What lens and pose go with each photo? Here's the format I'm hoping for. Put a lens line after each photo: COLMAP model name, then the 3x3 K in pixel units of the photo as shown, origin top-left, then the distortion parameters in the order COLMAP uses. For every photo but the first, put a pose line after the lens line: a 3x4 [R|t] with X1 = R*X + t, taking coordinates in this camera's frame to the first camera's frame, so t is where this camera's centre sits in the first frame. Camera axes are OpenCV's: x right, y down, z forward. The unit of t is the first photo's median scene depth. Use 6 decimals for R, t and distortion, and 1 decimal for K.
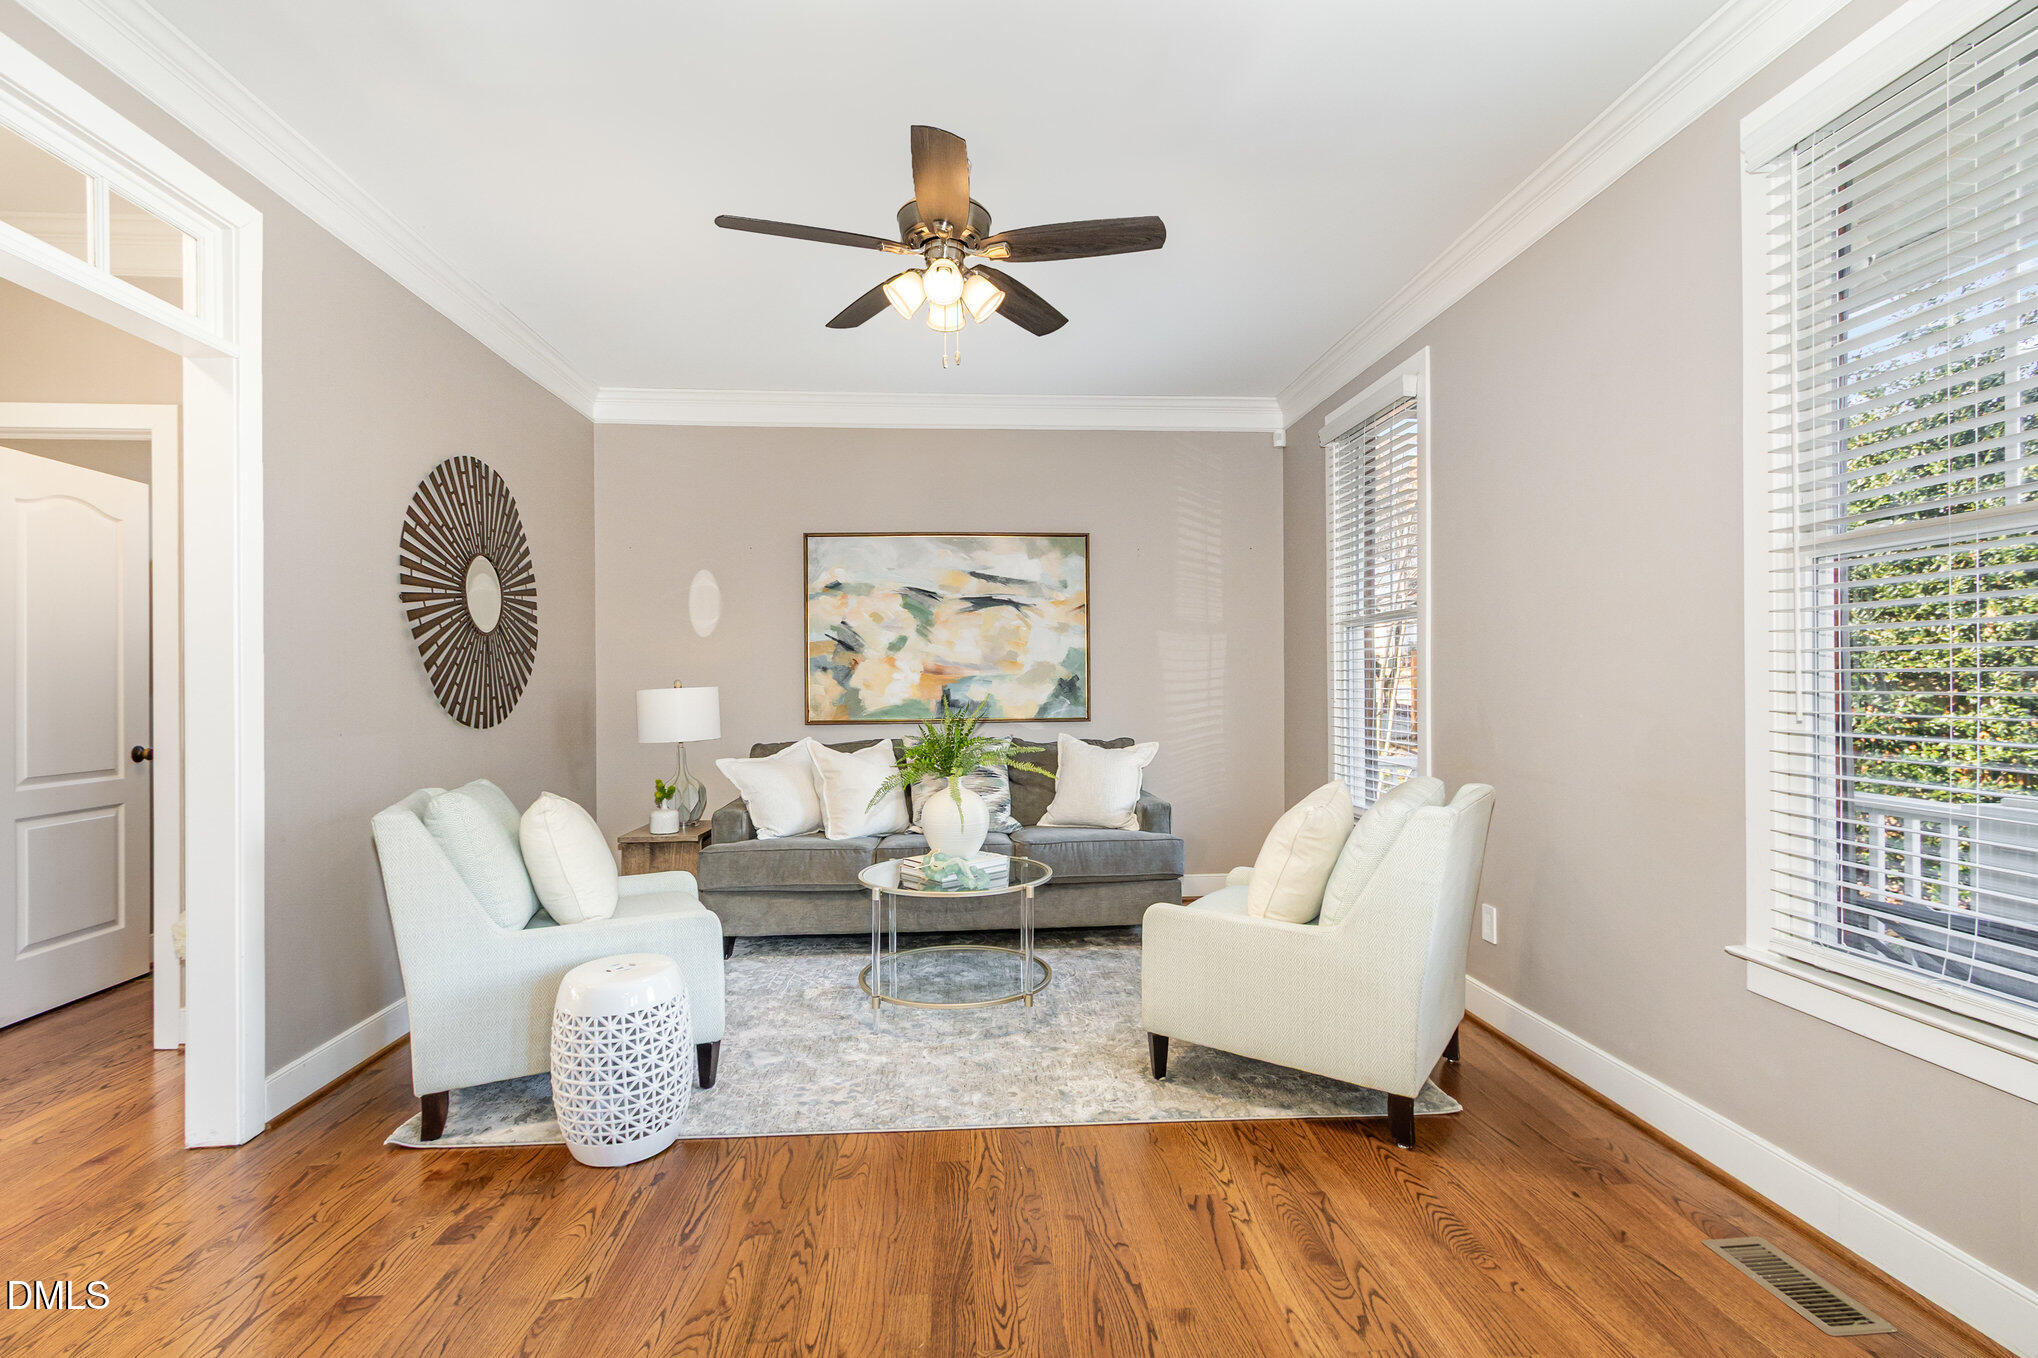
lens RADIAL K [[960.6, 0, 993.2], [0, 960.6, 676.5], [0, 0, 1]] dist [0.009226, 0.000052]
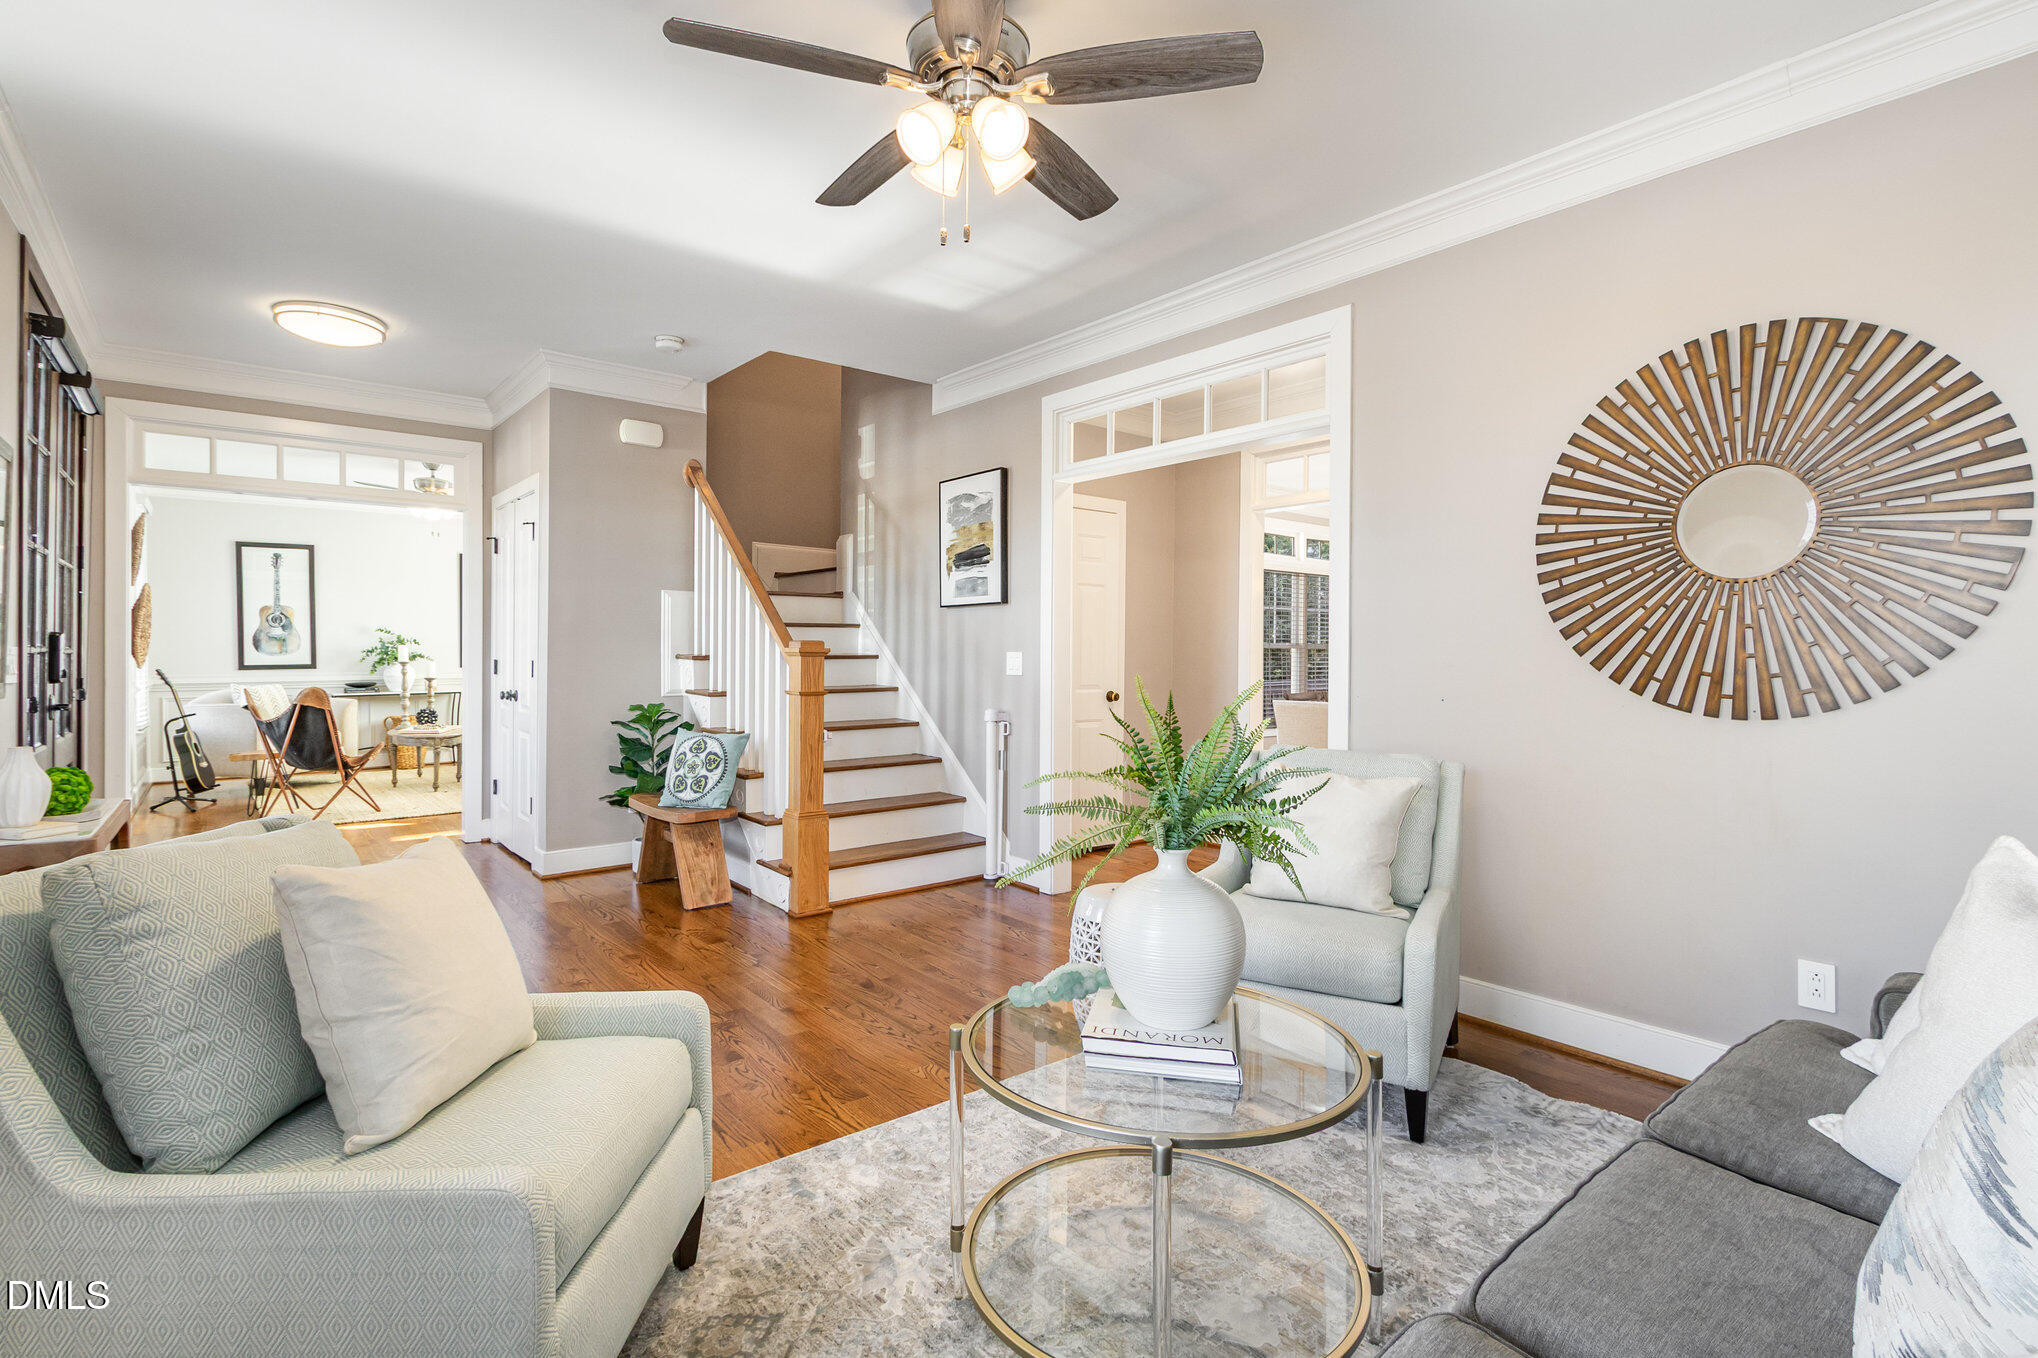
lens RADIAL K [[960.6, 0, 1021.9], [0, 960.6, 661.3], [0, 0, 1]] dist [0.009226, 0.000052]
pose [[-0.796603, 0.011672, -0.604391, 0.272960], [0.010374, 0.999930, 0.005637, 0.003321], [0.604414, -0.001779, -0.796668, 1.171816]]
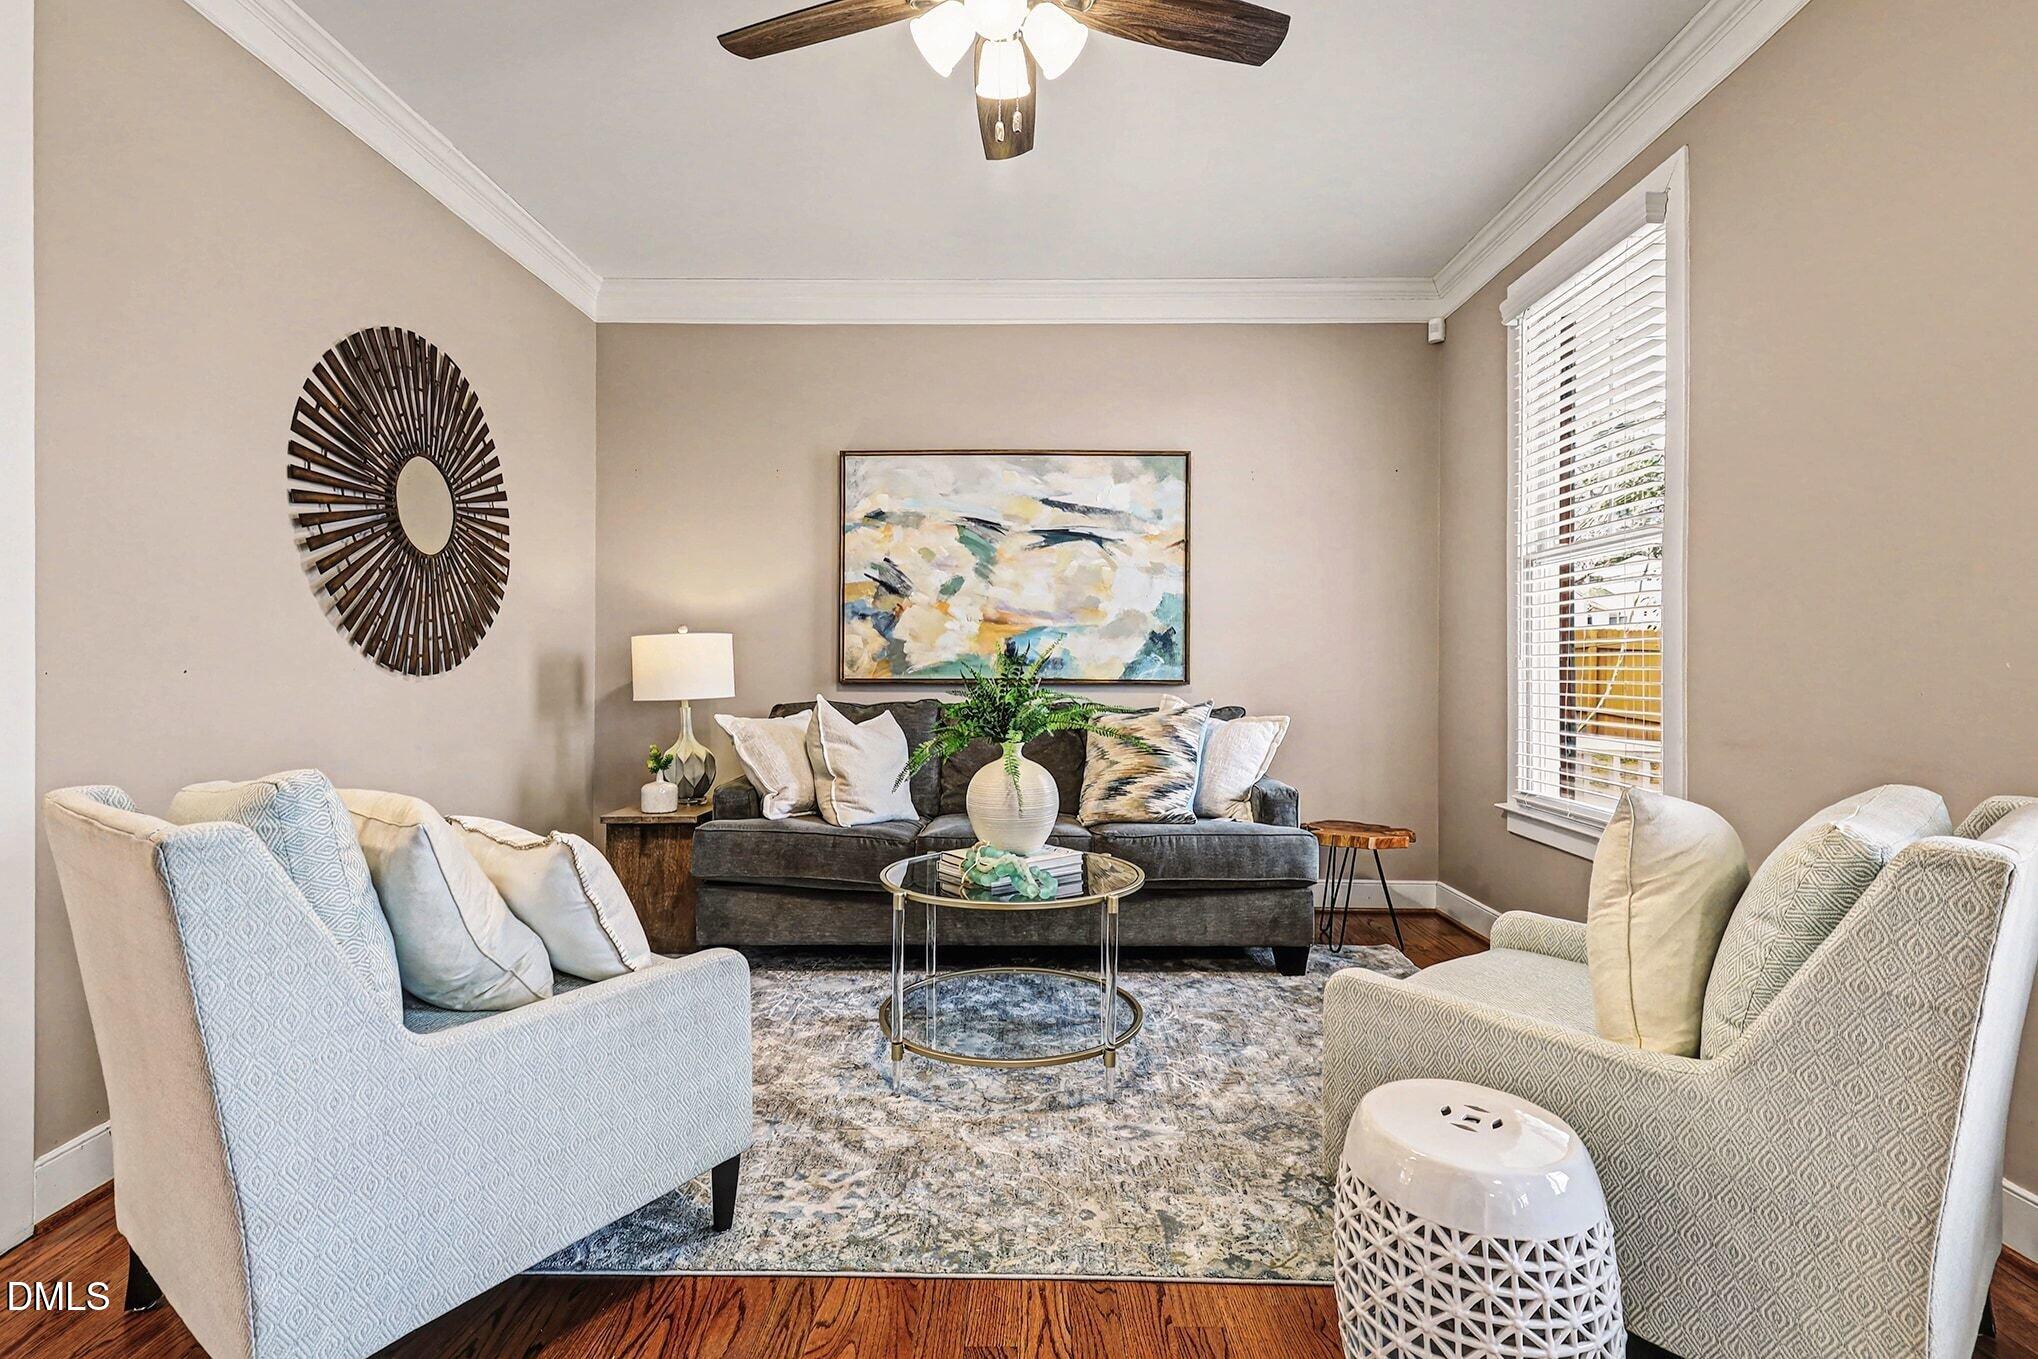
lens RADIAL K [[992.0, 0, 988.6], [0, 992.0, 655.1], [0, 0, 1]] dist [0.045755, 0.000150]
pose [[0.996395, 0.009996, -0.084249, 0.004478], [-0.010225, 0.999945, -0.002287, 0.032880], [0.084222, 0.003141, 0.996442, 0.201203]]
